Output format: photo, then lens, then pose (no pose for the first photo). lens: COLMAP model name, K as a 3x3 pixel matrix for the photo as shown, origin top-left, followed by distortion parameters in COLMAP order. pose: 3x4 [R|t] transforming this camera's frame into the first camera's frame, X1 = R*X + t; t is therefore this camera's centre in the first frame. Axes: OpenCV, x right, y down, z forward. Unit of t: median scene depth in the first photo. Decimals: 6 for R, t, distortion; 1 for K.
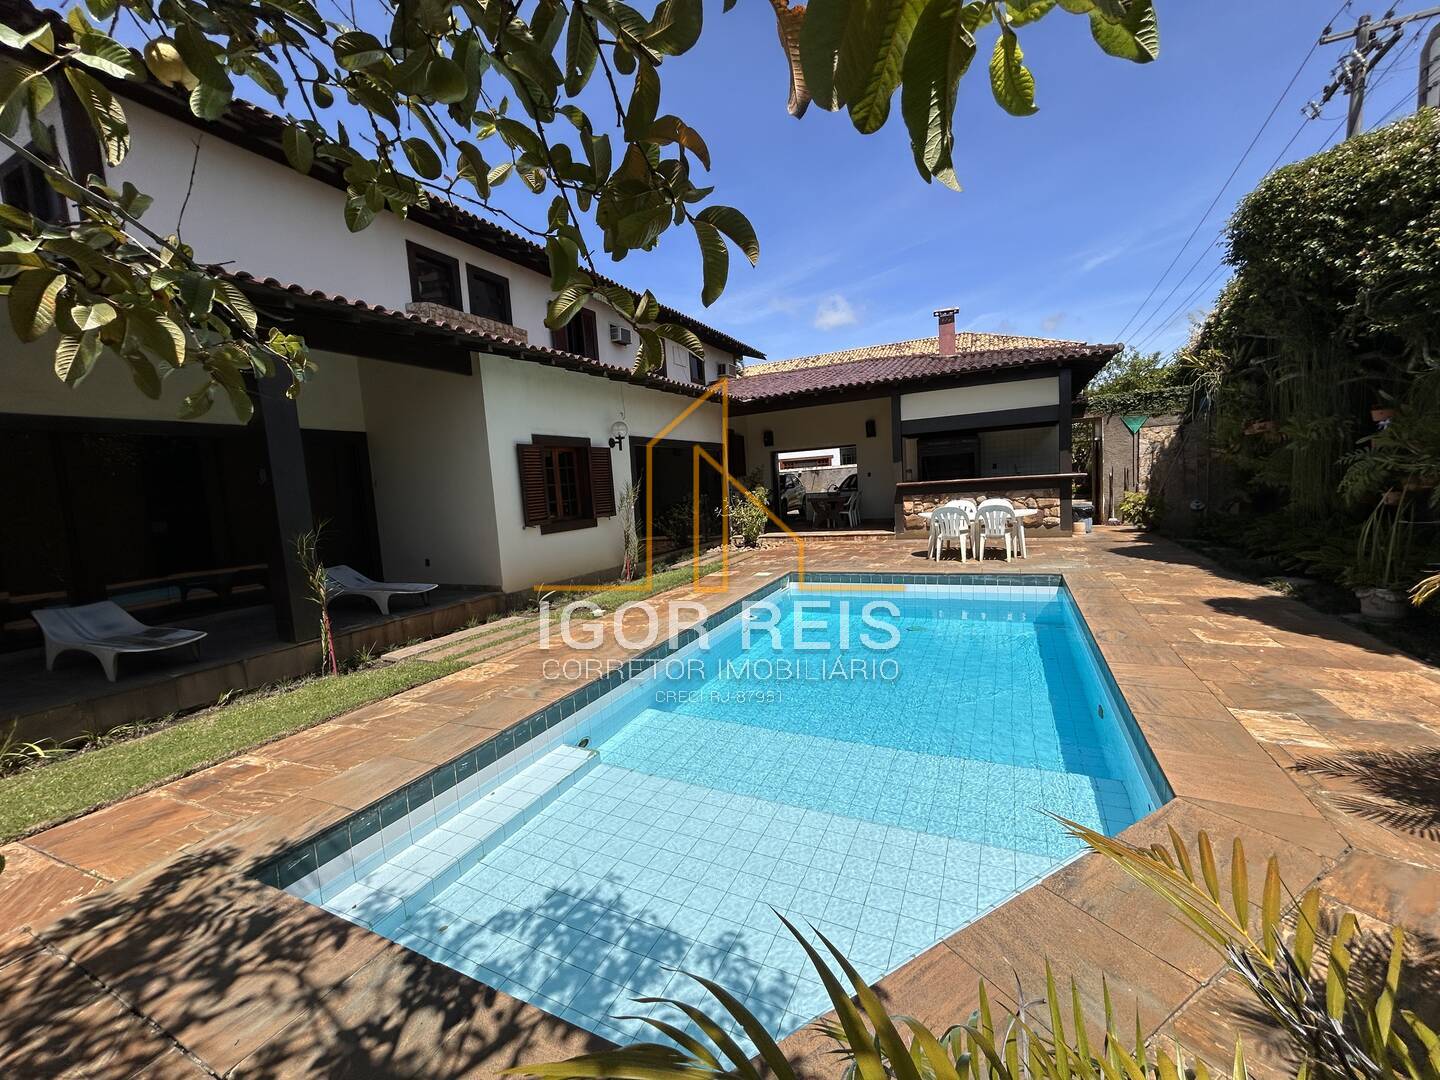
lens RADIAL K [[588.7, 0, 723.2], [0, 588.7, 507.9], [0, 0, 1]] dist [0.013926, 0.000346]
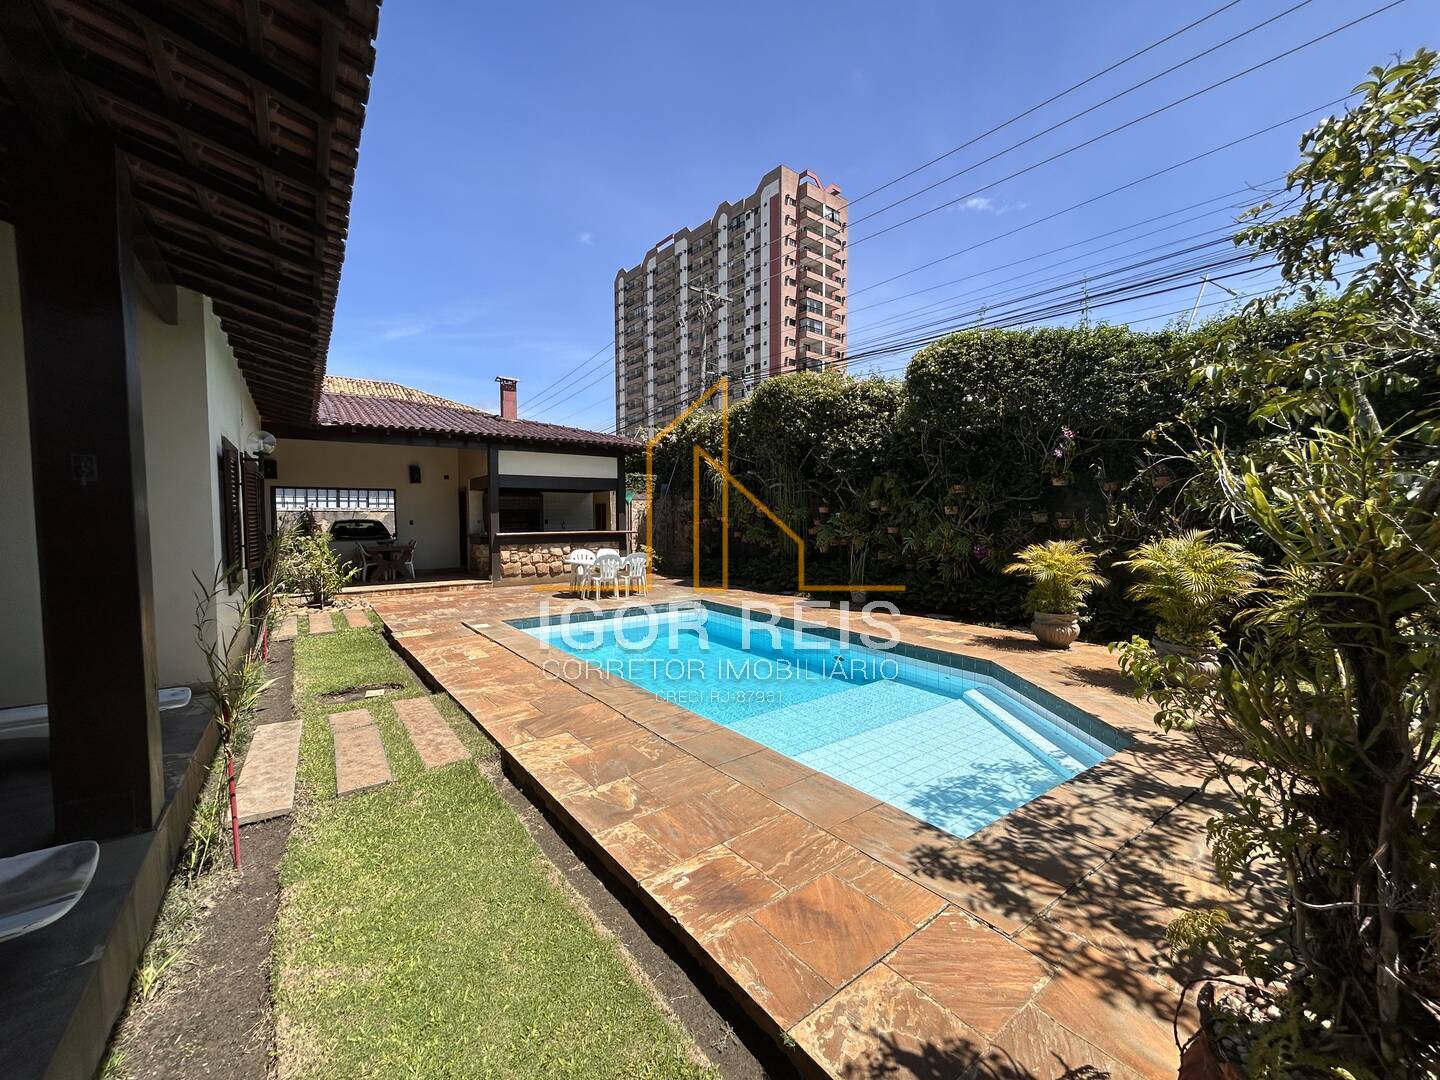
lens RADIAL K [[580.6, 0, 720.0], [0, 580.6, 540.0], [0, 0, 1]] dist [-0.006334, 0.000002]
pose [[0.447504, 0.023848, 0.893964, -1.134945], [0.013300, 0.999356, -0.033317, 0.024311], [-0.894183, 0.026799, 0.446898, 0.487083]]
